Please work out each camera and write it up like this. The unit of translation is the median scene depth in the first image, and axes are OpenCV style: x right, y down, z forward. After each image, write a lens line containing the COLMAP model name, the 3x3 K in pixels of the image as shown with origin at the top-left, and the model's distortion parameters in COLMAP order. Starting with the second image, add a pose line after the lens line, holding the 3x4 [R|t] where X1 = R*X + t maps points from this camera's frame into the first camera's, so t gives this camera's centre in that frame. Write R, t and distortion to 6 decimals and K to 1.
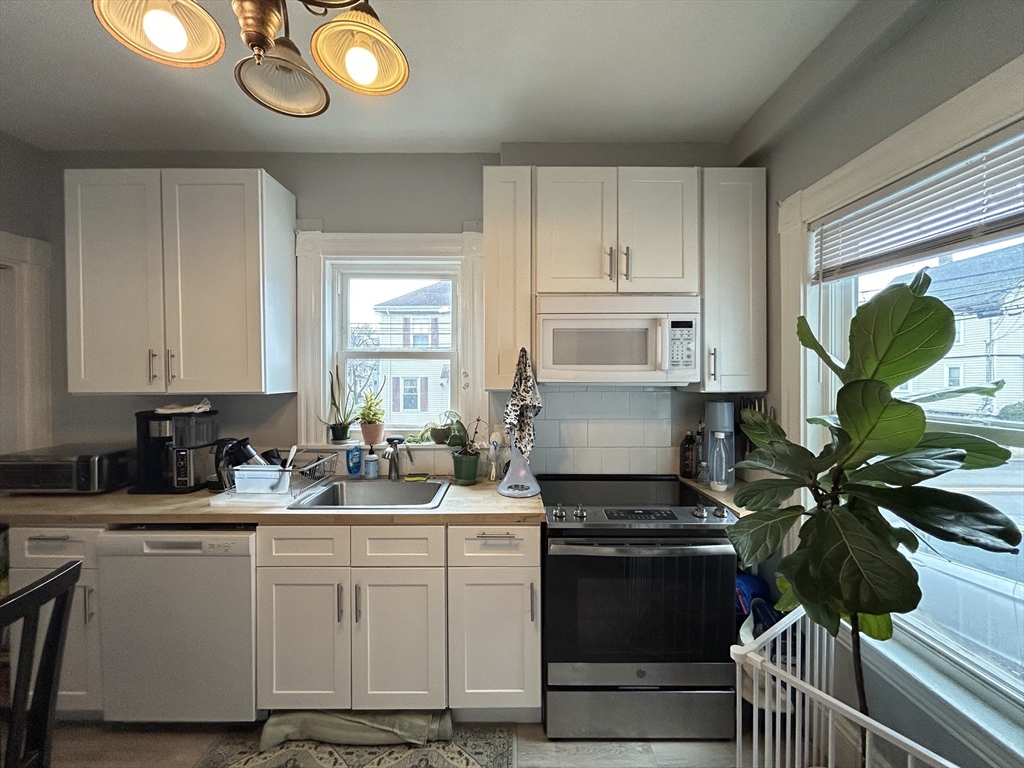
lens RADIAL K [[413.6, 0, 510.9], [0, 413.6, 378.6], [0, 0, 1]] dist [0.001339, 0.000234]
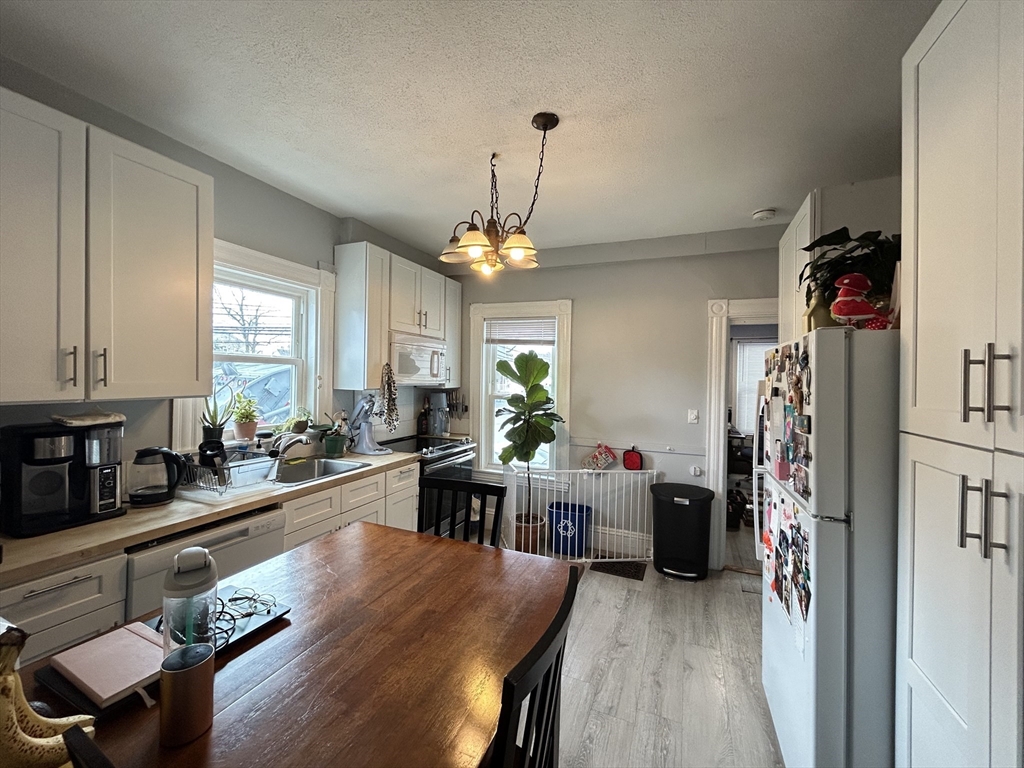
lens RADIAL K [[413.6, 0, 508.7], [0, 413.6, 380.5], [0, 0, 1]] dist [0.001339, 0.000234]
pose [[0.392992, 0.000324, 0.919542, -1.276816], [-0.018038, 0.999810, 0.007357, -0.025826], [-0.919365, -0.019478, 0.392923, -0.081782]]
